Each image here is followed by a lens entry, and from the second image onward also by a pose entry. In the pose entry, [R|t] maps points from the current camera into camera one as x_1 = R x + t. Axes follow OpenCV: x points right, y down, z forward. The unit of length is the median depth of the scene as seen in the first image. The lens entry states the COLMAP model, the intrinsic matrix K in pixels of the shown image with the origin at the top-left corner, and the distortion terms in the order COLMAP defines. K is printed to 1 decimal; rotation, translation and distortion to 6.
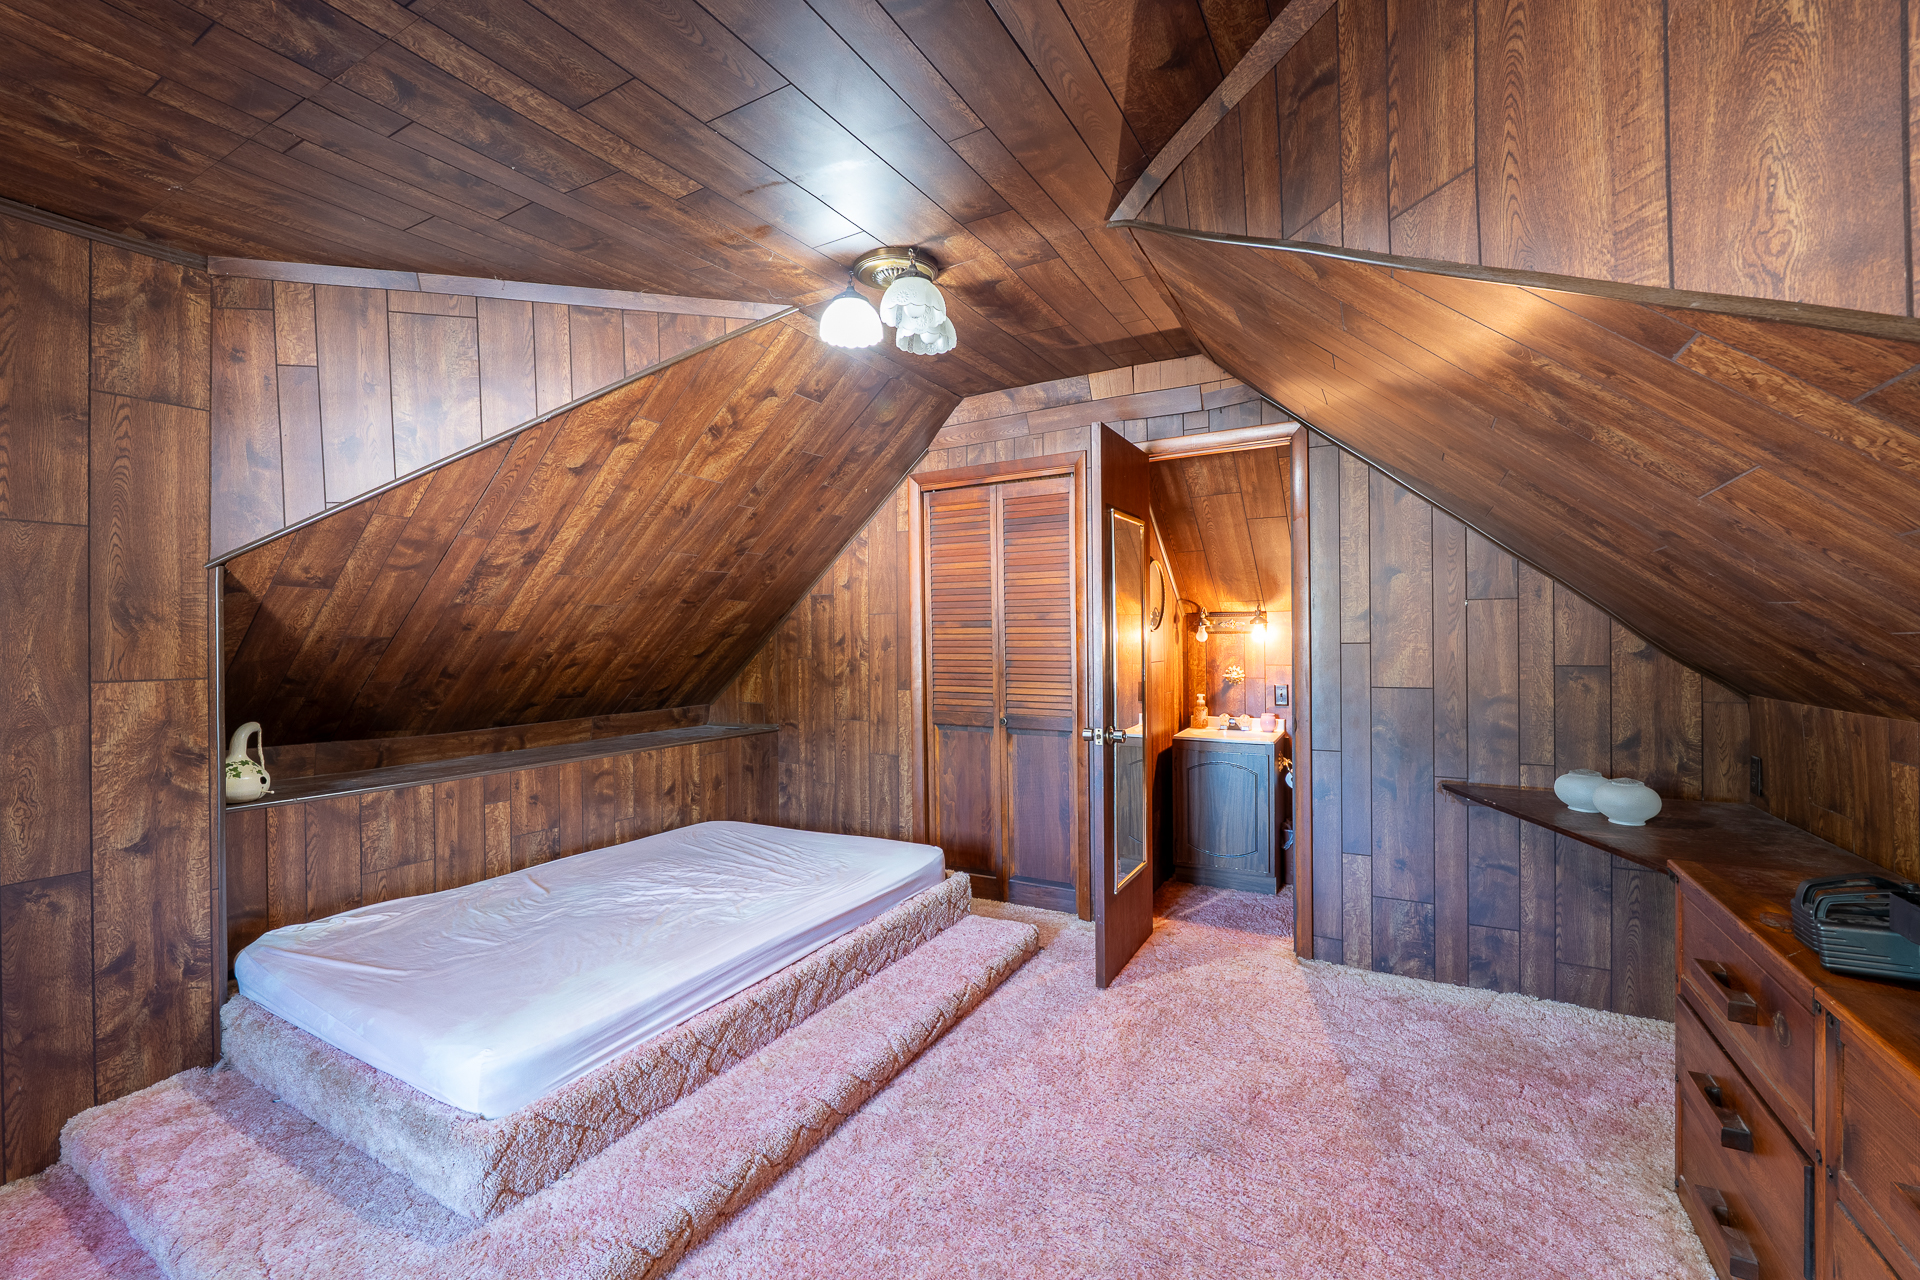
lens RADIAL K [[796.6, 0, 968.4], [0, 796.6, 636.1], [0, 0, 1]] dist [-0.010129, 0.001287]
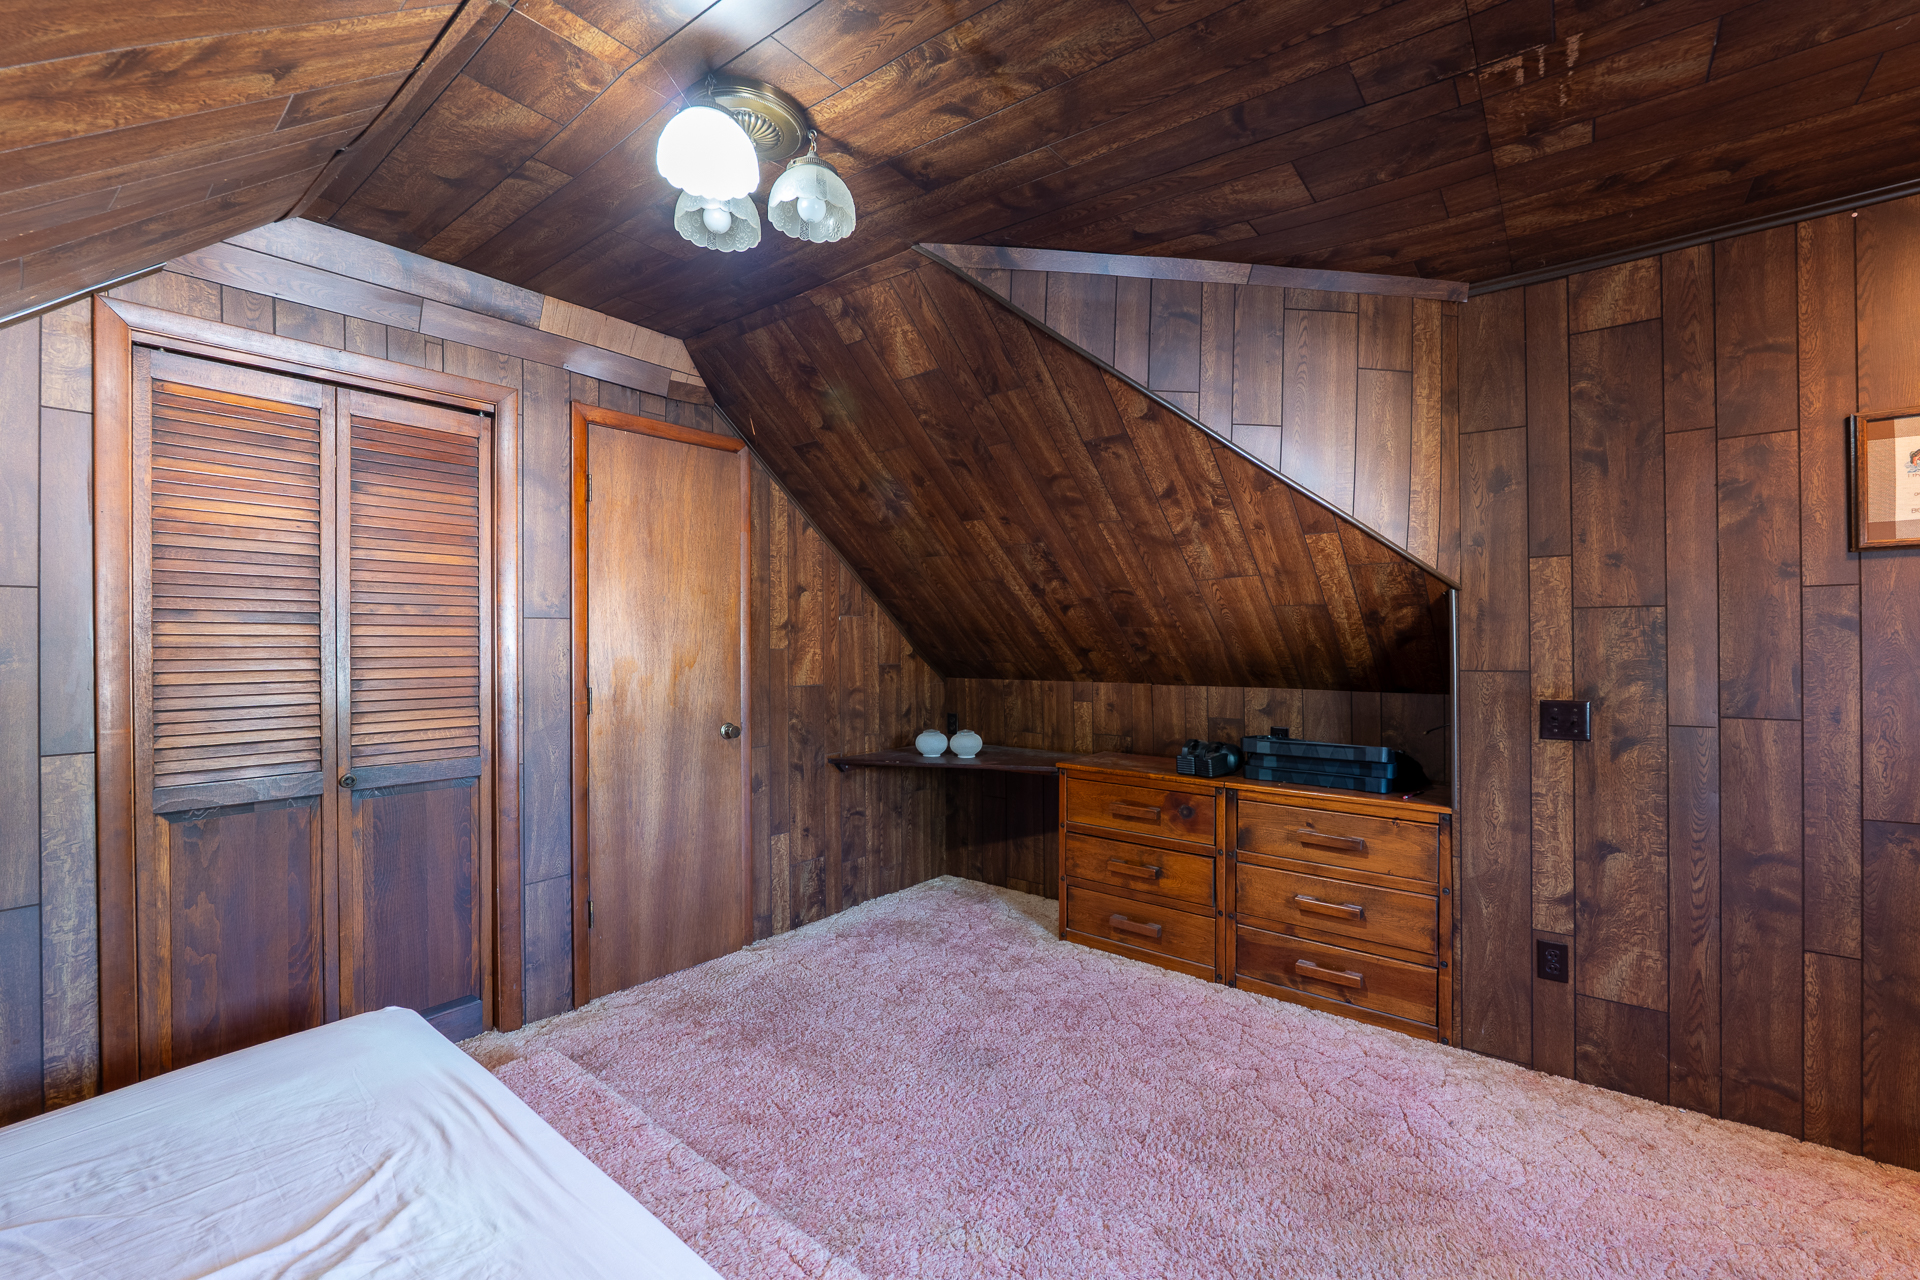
lens RADIAL K [[796.6, 0, 958.9], [0, 796.6, 640.6], [0, 0, 1]] dist [-0.010129, 0.001287]
pose [[0.155371, 0.010357, 0.987802, -0.649706], [0.000454, 0.999944, -0.010555, 0.009051], [-0.987856, 0.002089, 0.155358, 0.608371]]
